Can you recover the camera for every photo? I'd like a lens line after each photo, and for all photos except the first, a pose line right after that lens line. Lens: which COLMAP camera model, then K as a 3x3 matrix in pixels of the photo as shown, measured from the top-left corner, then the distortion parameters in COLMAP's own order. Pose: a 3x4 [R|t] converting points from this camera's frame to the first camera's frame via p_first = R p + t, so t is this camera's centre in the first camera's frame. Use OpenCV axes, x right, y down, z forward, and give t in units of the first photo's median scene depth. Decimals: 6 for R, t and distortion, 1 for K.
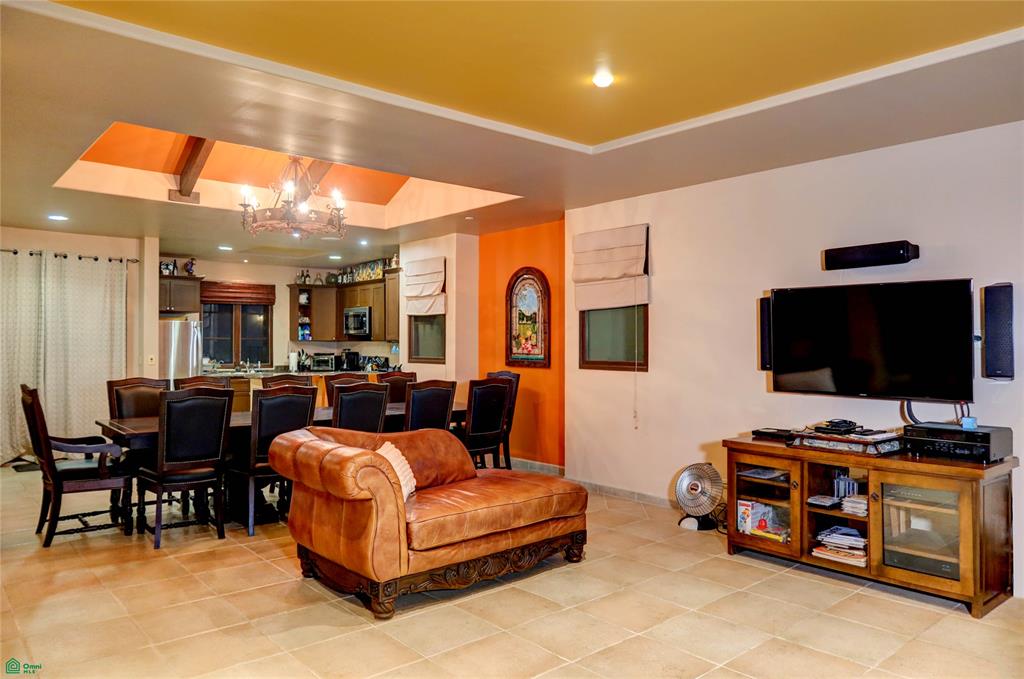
lens RADIAL K [[712.7, 0, 513.6], [0, 712.7, 336.2], [0, 0, 1]] dist [-0.030117, 0.011415]
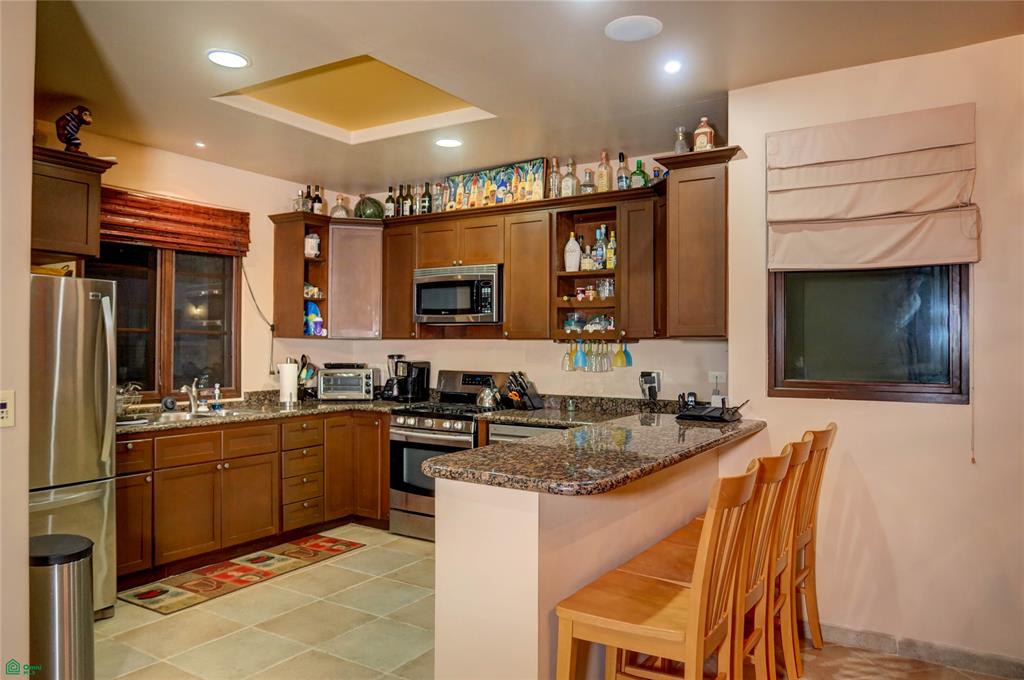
lens RADIAL K [[712.7, 0, 507.0], [0, 712.7, 337.0], [0, 0, 1]] dist [-0.030117, 0.011415]
pose [[0.962744, 0.009076, 0.270261, -0.298668], [-0.009364, 0.999956, -0.000222, 0.005246], [-0.270252, -0.002317, 0.962787, 0.522663]]
